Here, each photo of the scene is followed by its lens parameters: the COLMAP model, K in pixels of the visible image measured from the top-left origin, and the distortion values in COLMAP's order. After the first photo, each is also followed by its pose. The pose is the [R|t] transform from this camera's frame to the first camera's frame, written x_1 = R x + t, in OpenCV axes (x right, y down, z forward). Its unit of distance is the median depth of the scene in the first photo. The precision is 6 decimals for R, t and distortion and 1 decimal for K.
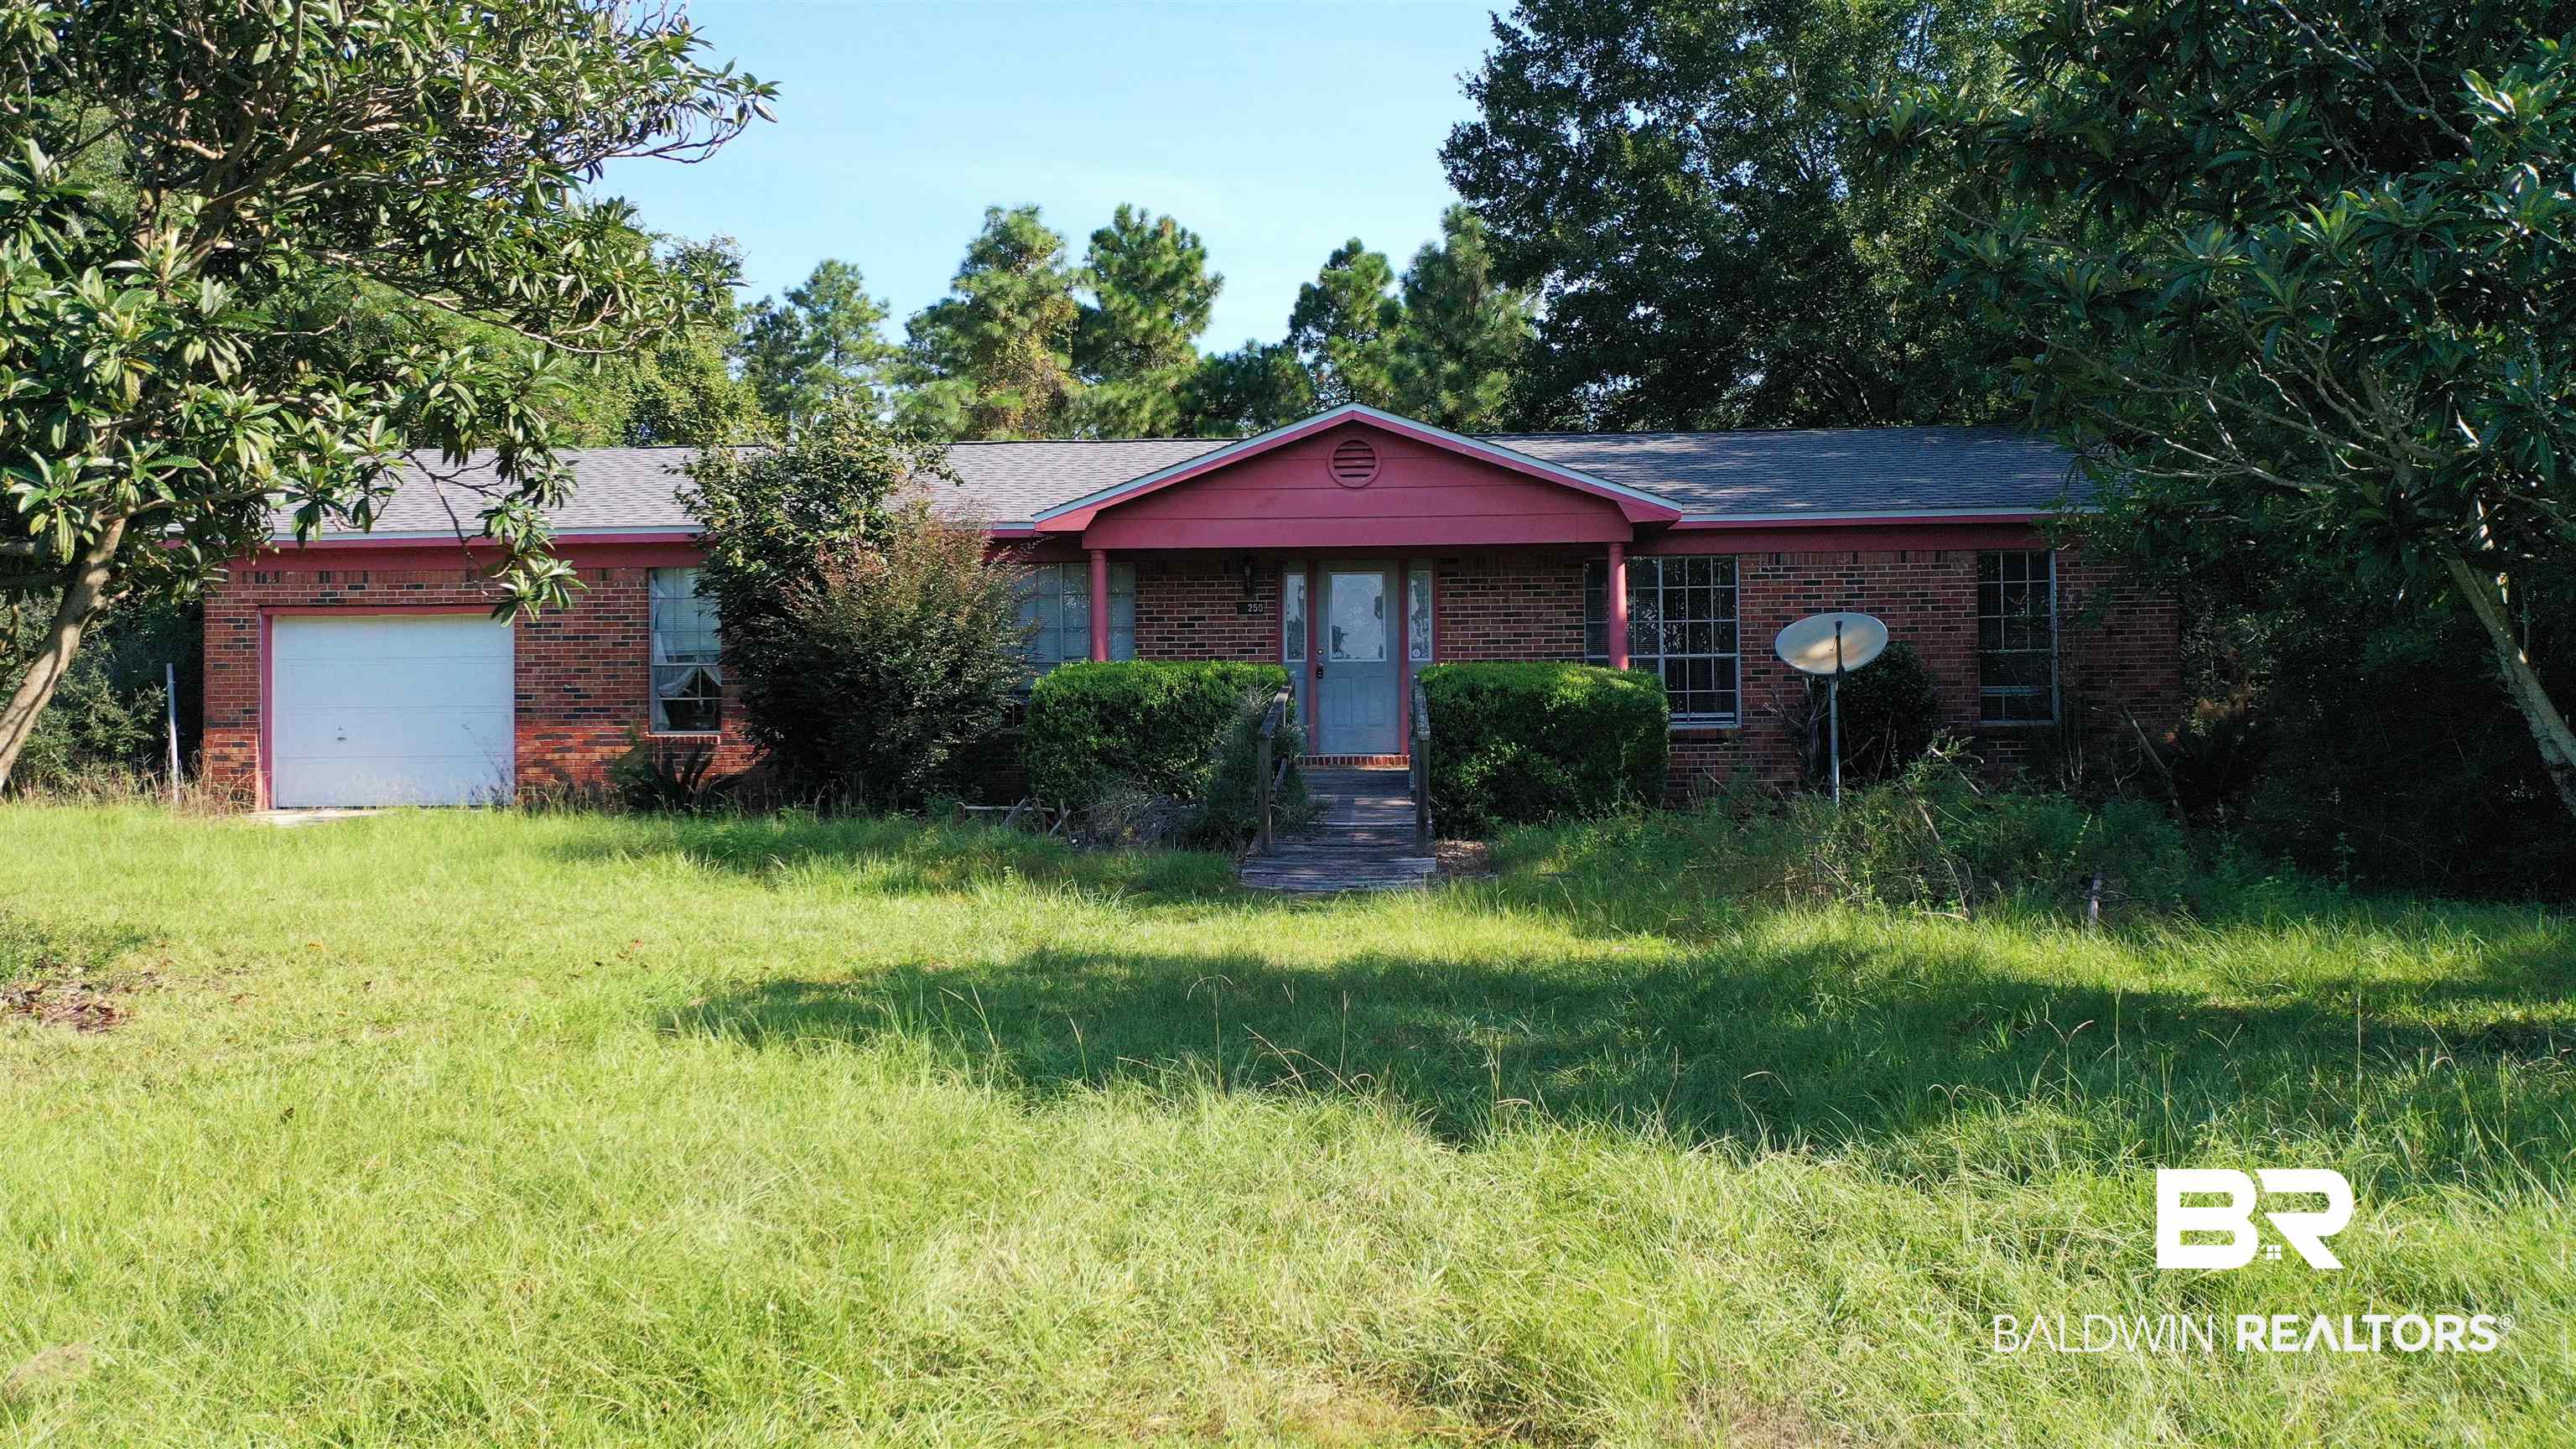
lens RADIAL K [[2060.3, 0, 1269.8], [0, 2060.3, 724.4], [0, 0, 1]] dist [0.032881, 0.001486]
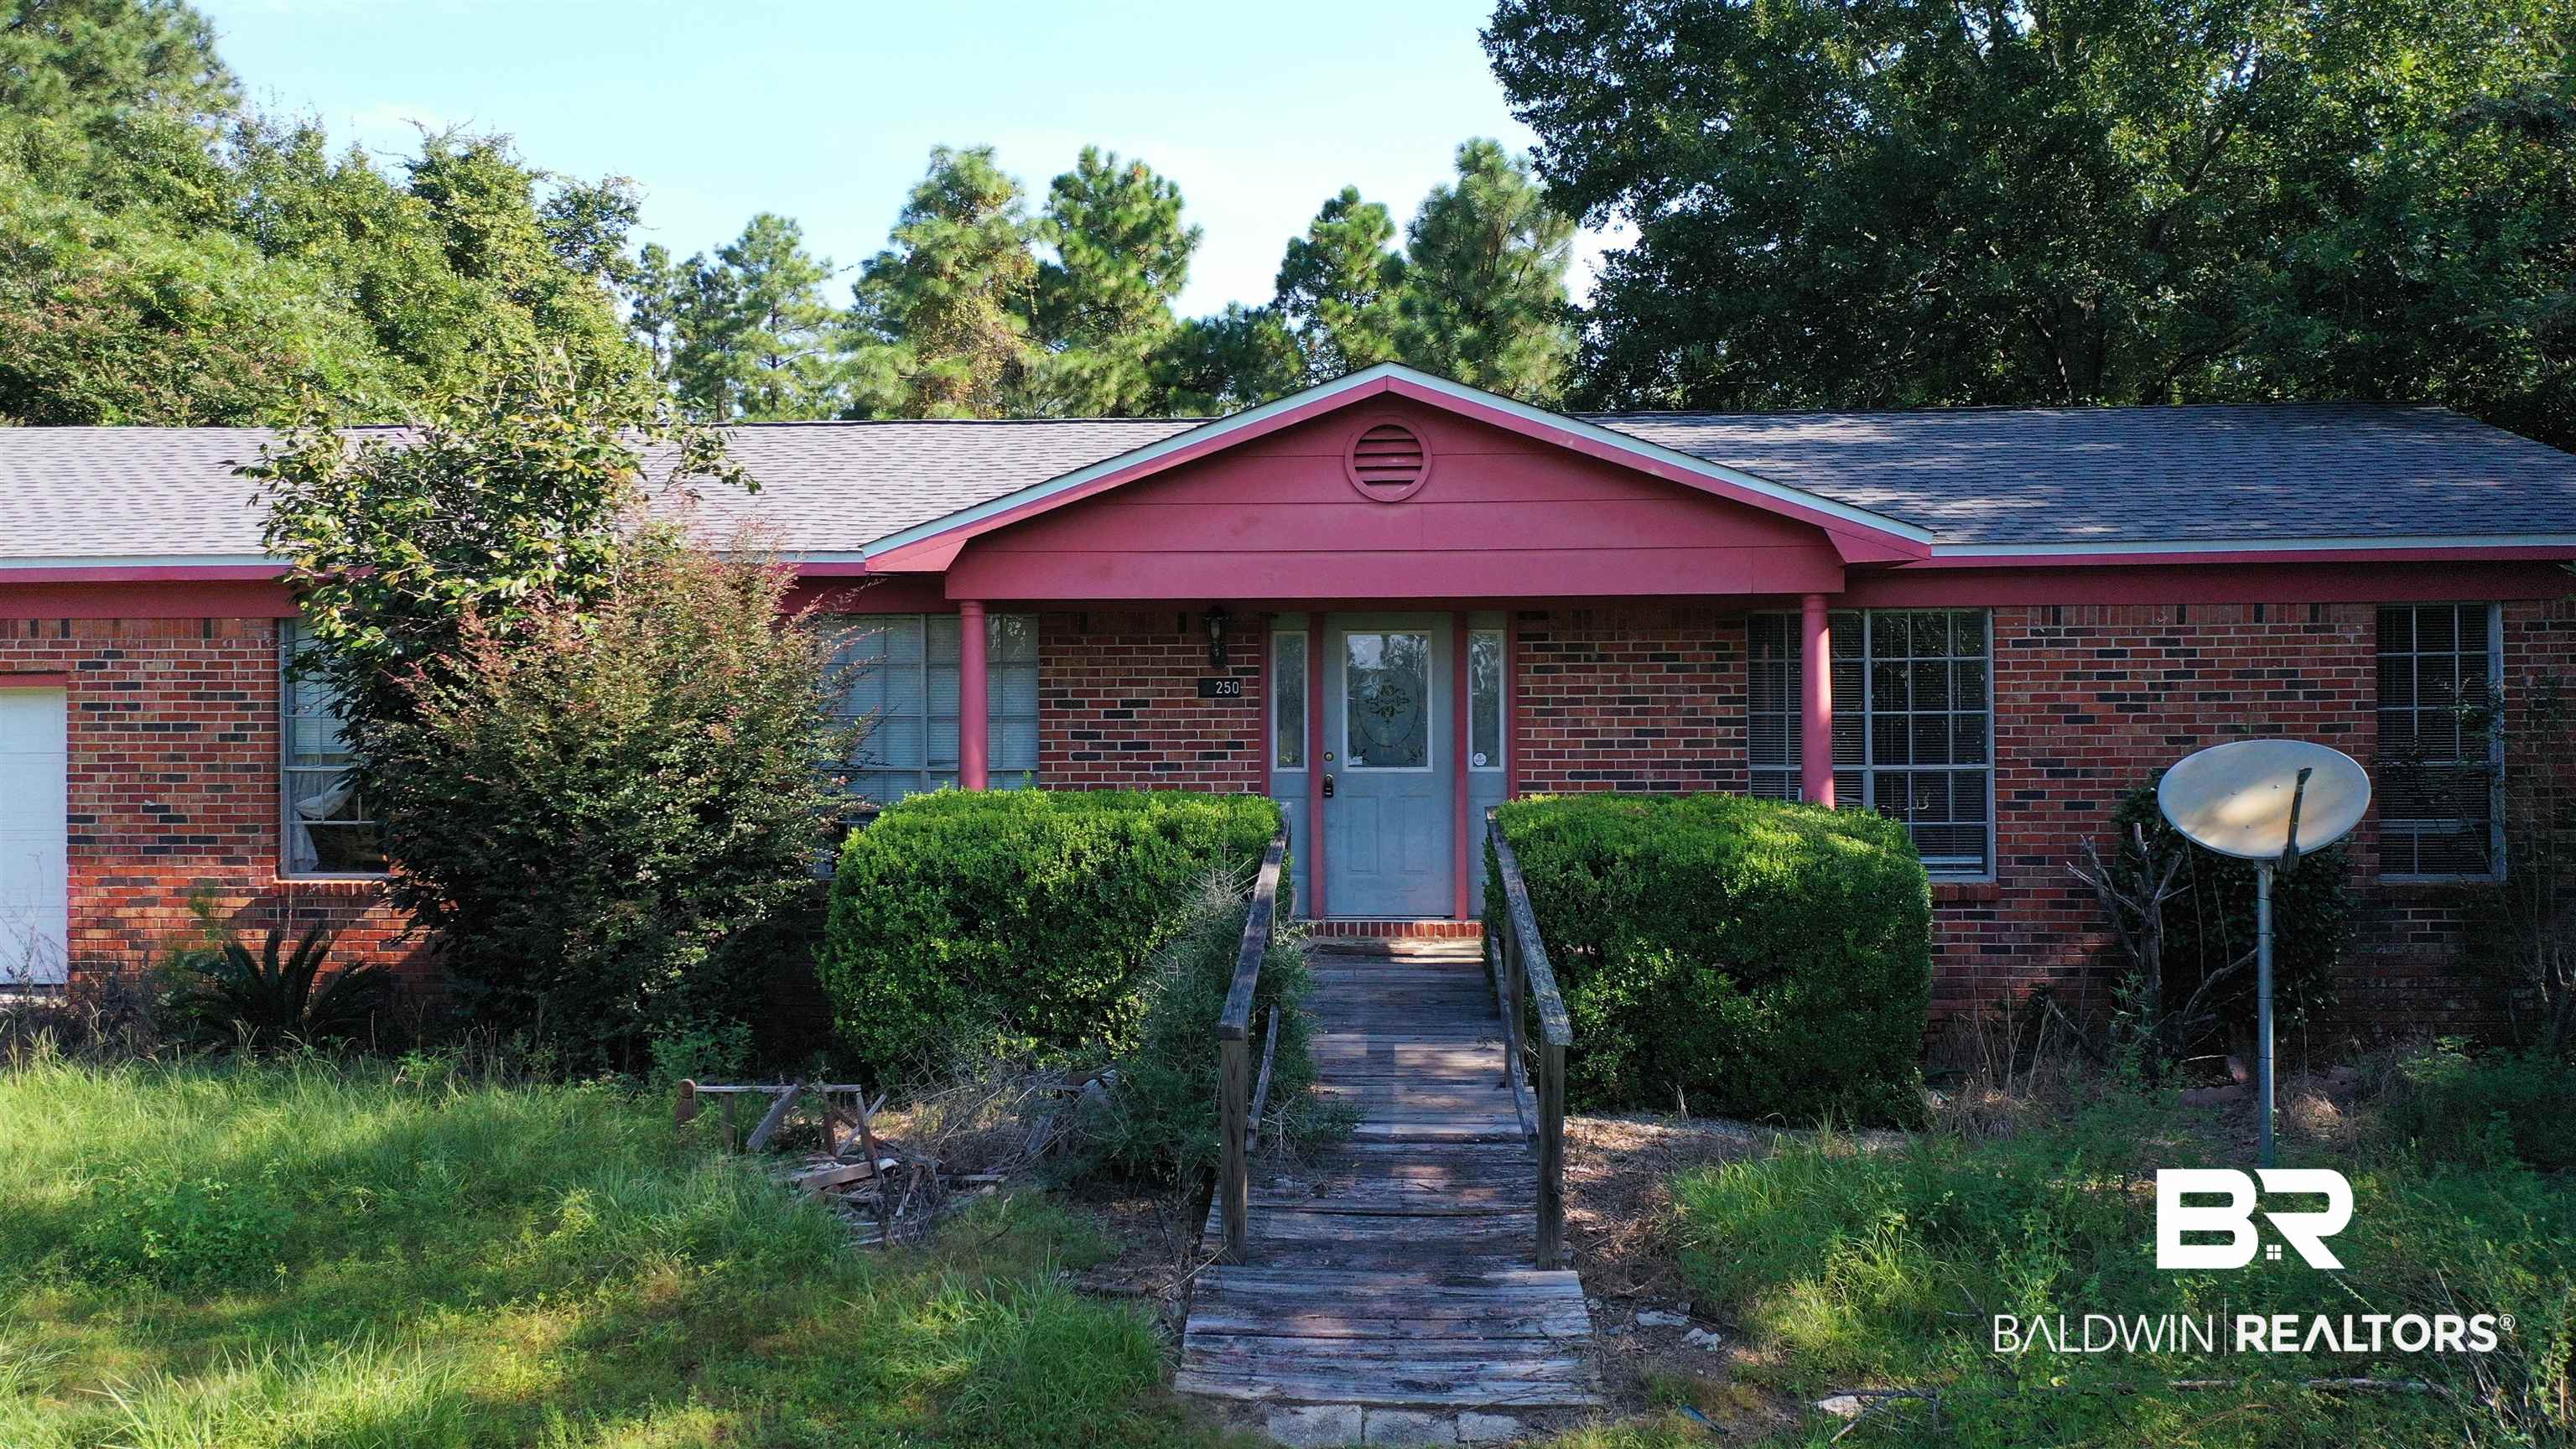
lens RADIAL K [[2060.3, 0, 1271.1], [0, 2060.3, 738.3], [0, 0, 1]] dist [0.032881, 0.001486]
pose [[0.999960, 0.003014, 0.008370, 0.001147], [-0.003170, 0.999820, 0.018696, -0.051448], [-0.008312, -0.018722, 0.999790, 0.355181]]
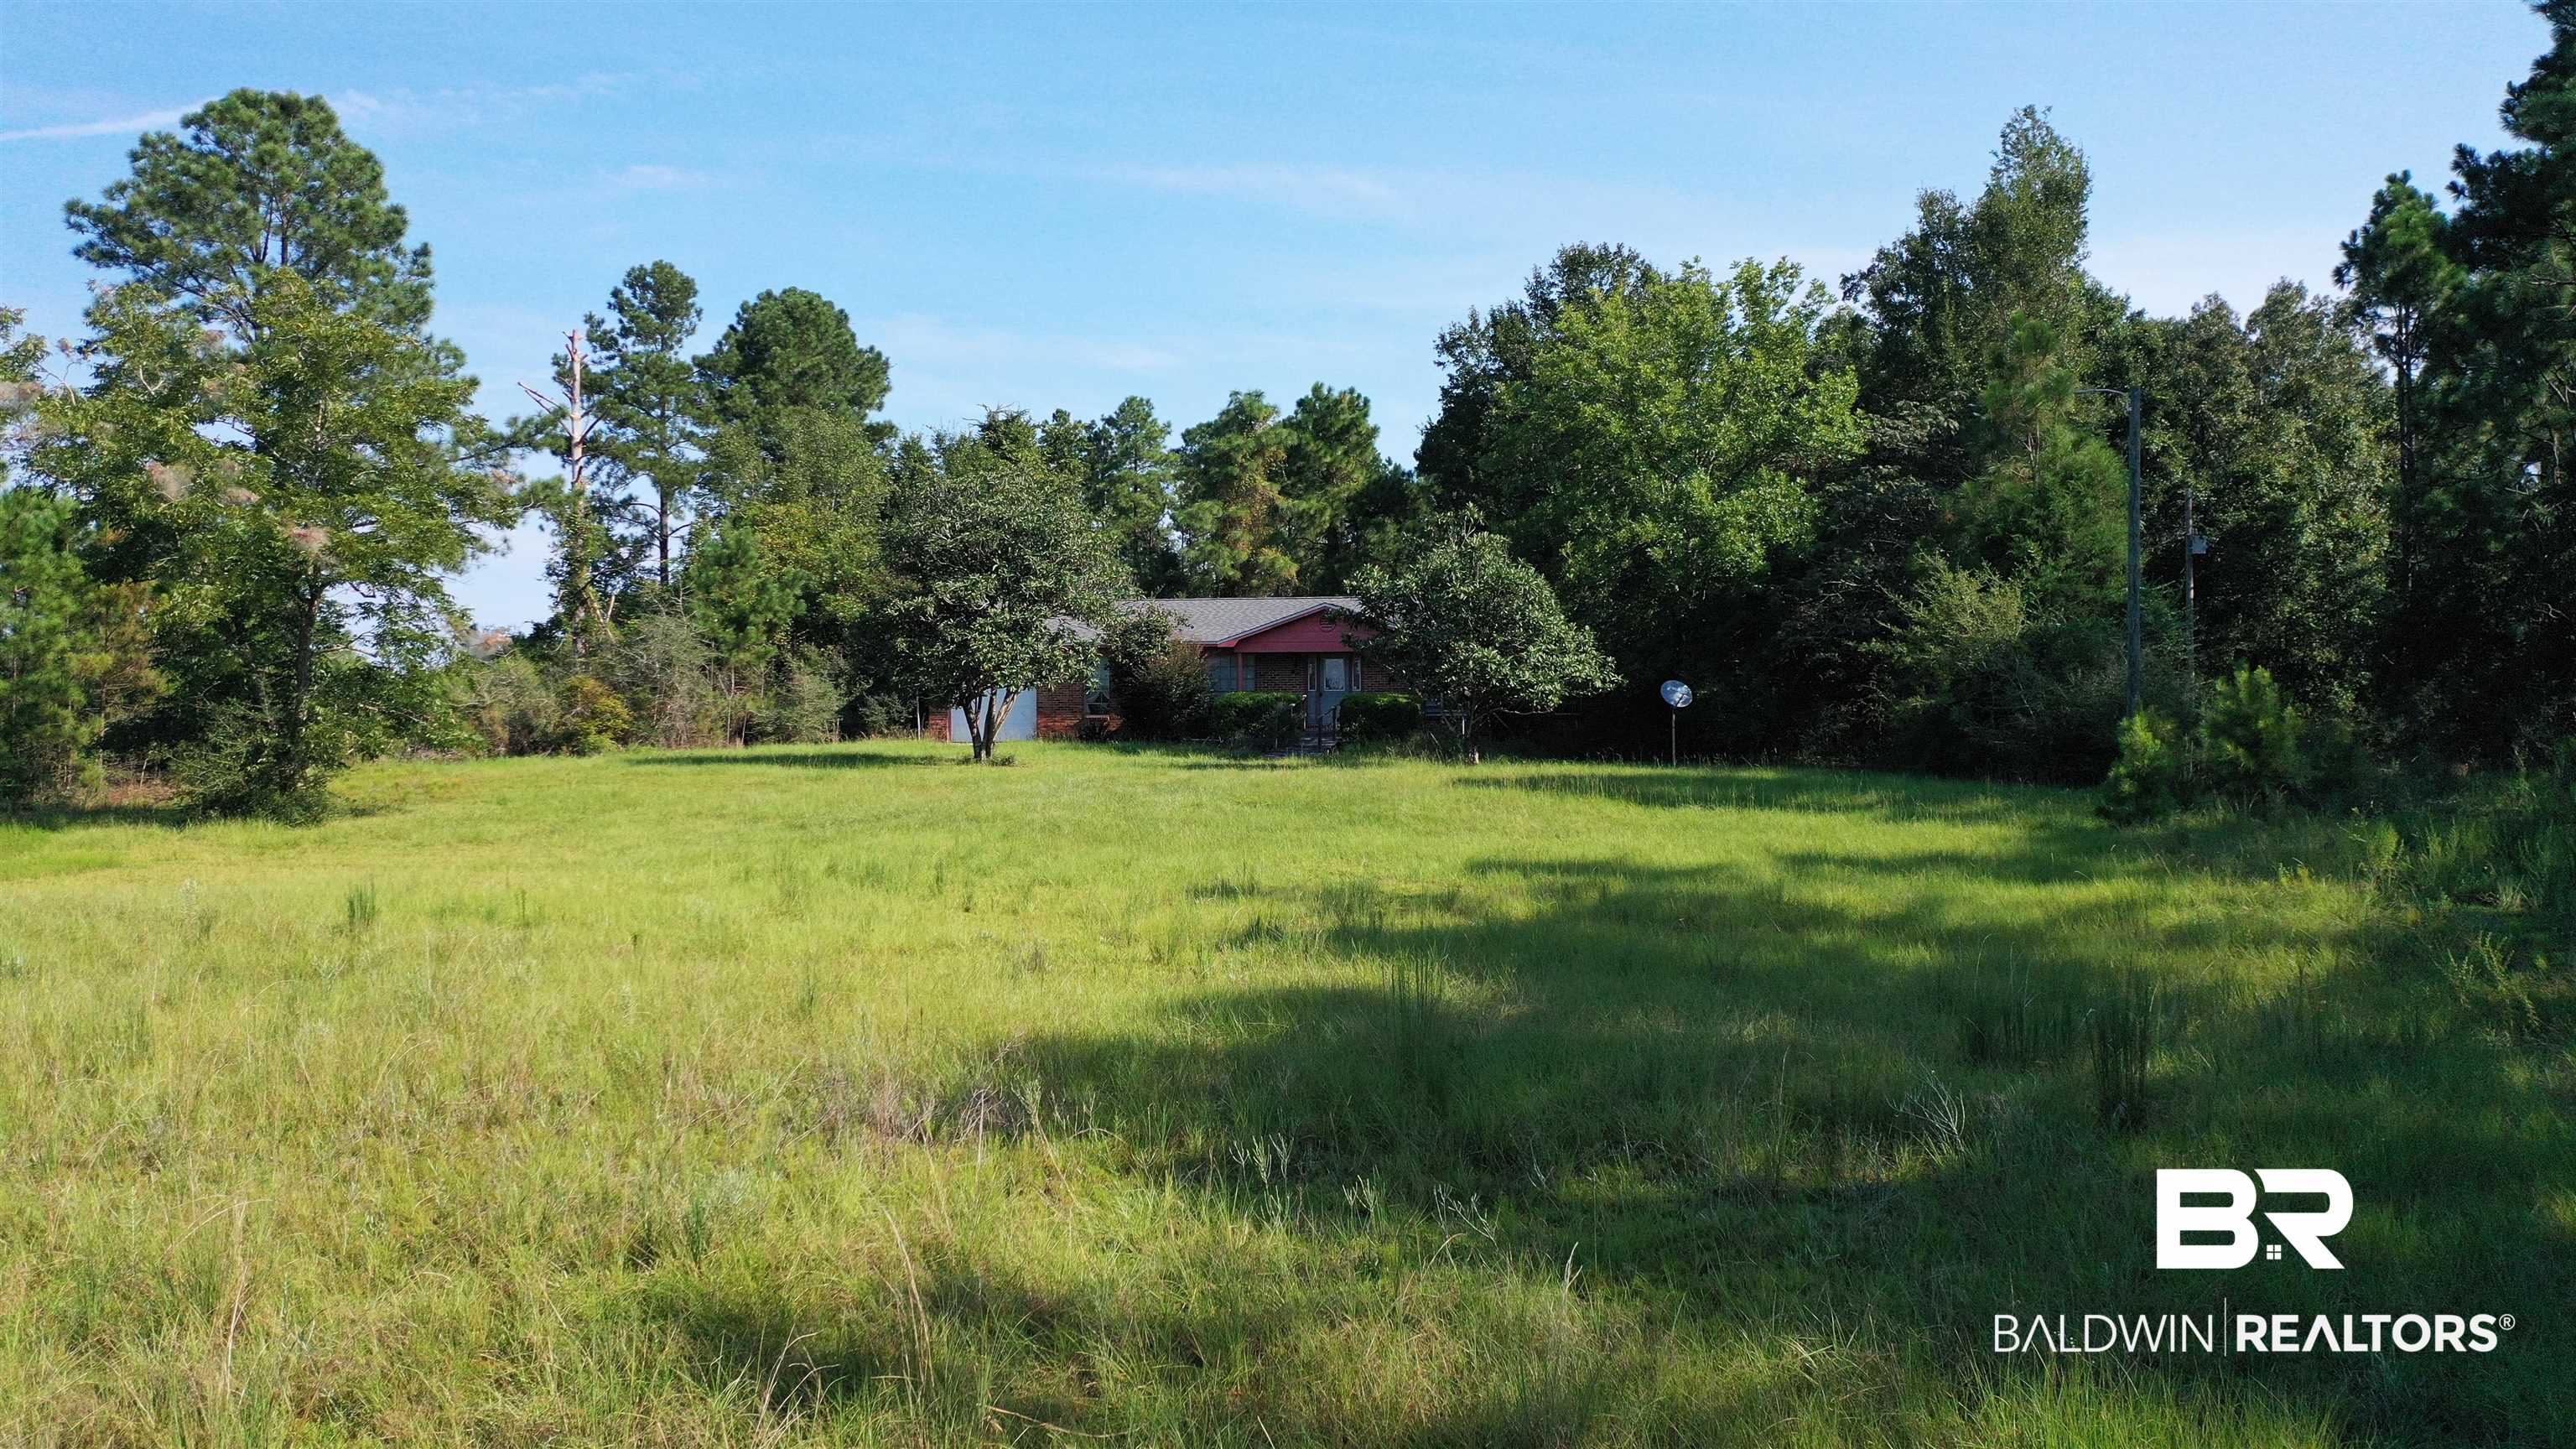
lens RADIAL K [[2060.3, 0, 1283.3], [0, 2060.3, 731.6], [0, 0, 1]] dist [0.032881, 0.001486]
pose [[0.991795, 0.008715, -0.127542, 0.329434], [-0.007202, 0.999898, 0.012322, -0.009636], [0.127637, -0.011303, 0.991757, -1.755934]]
